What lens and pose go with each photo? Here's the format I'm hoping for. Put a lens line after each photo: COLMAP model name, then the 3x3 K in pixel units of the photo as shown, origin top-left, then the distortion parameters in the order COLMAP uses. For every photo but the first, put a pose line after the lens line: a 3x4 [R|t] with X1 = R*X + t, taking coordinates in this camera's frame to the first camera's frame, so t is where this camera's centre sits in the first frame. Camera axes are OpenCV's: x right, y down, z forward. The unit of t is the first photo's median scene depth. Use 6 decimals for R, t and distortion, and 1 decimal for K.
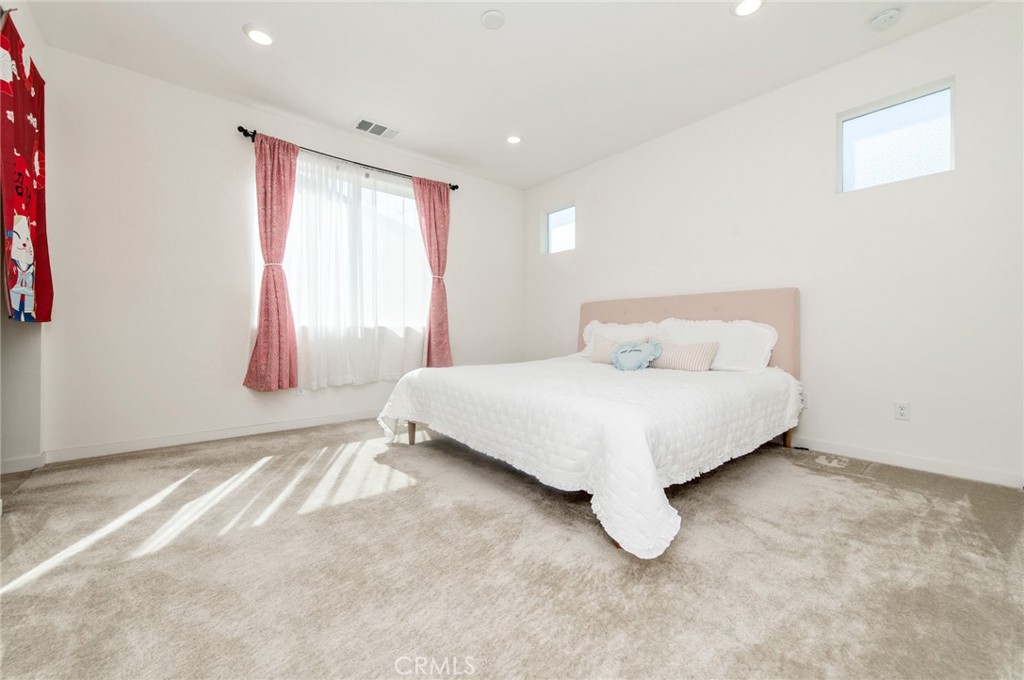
lens RADIAL K [[402.9, 0, 503.9], [0, 402.9, 332.0], [0, 0, 1]] dist [0.013105, -0.002342]
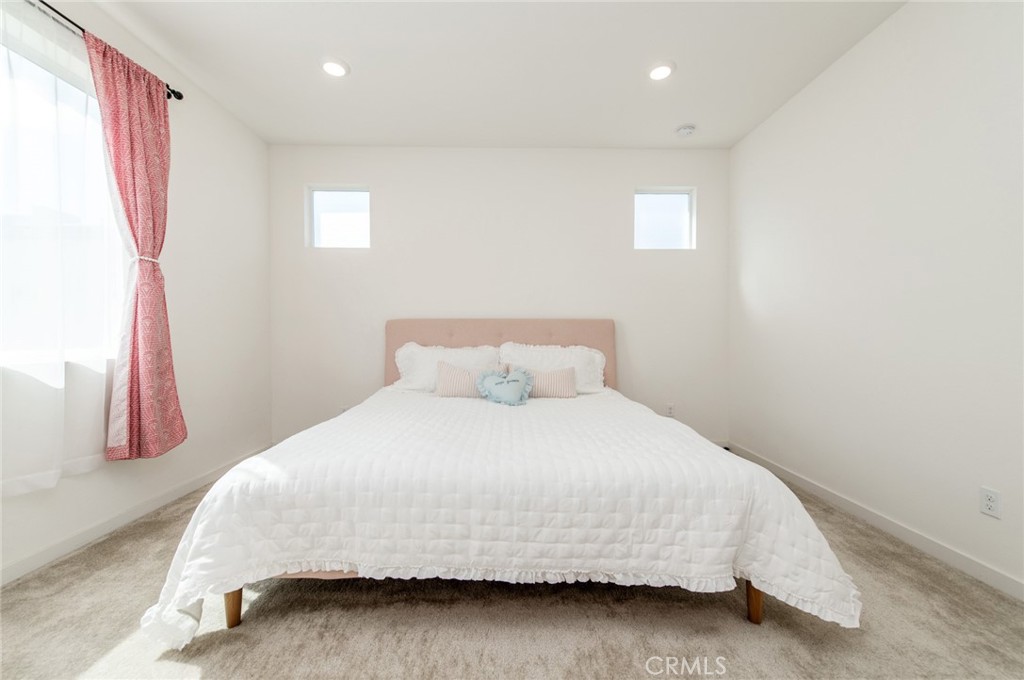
lens RADIAL K [[402.9, 0, 507.1], [0, 402.9, 340.6], [0, 0, 1]] dist [0.013105, -0.002342]
pose [[0.618206, -0.010359, 0.785948, -0.302193], [0.002584, 0.999935, 0.011146, -0.042231], [-0.786012, -0.004860, 0.618192, 0.350234]]
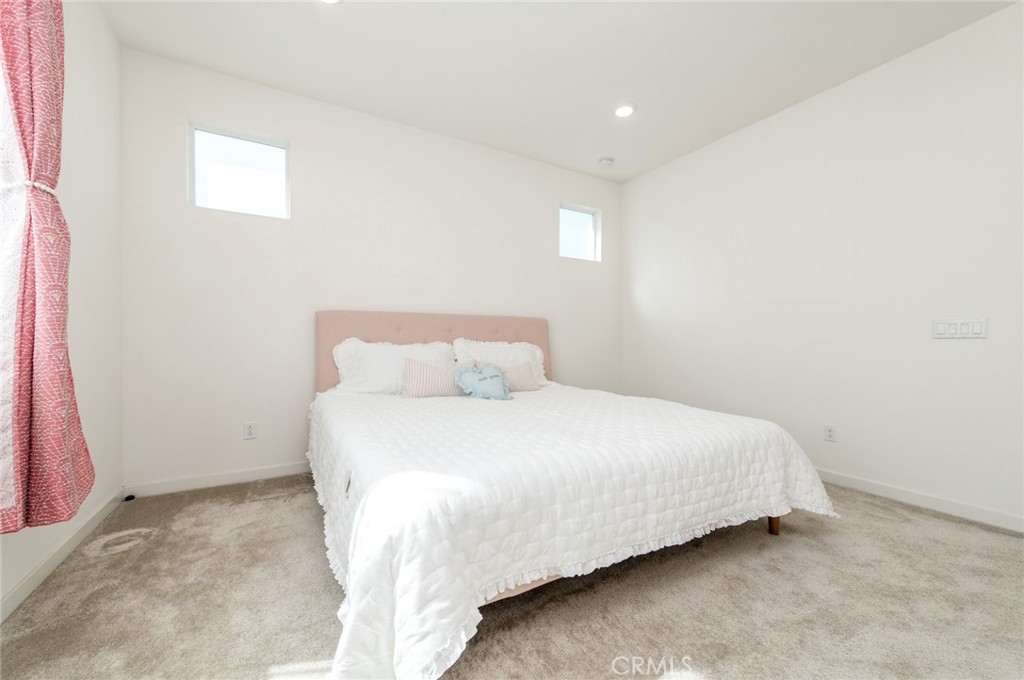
lens RADIAL K [[402.9, 0, 505.7], [0, 402.9, 340.8], [0, 0, 1]] dist [0.013105, -0.002342]
pose [[0.157980, -0.003355, 0.987437, -0.429856], [-0.001889, 0.999991, 0.003700, -0.027959], [-0.987440, -0.002450, 0.157973, 0.645410]]
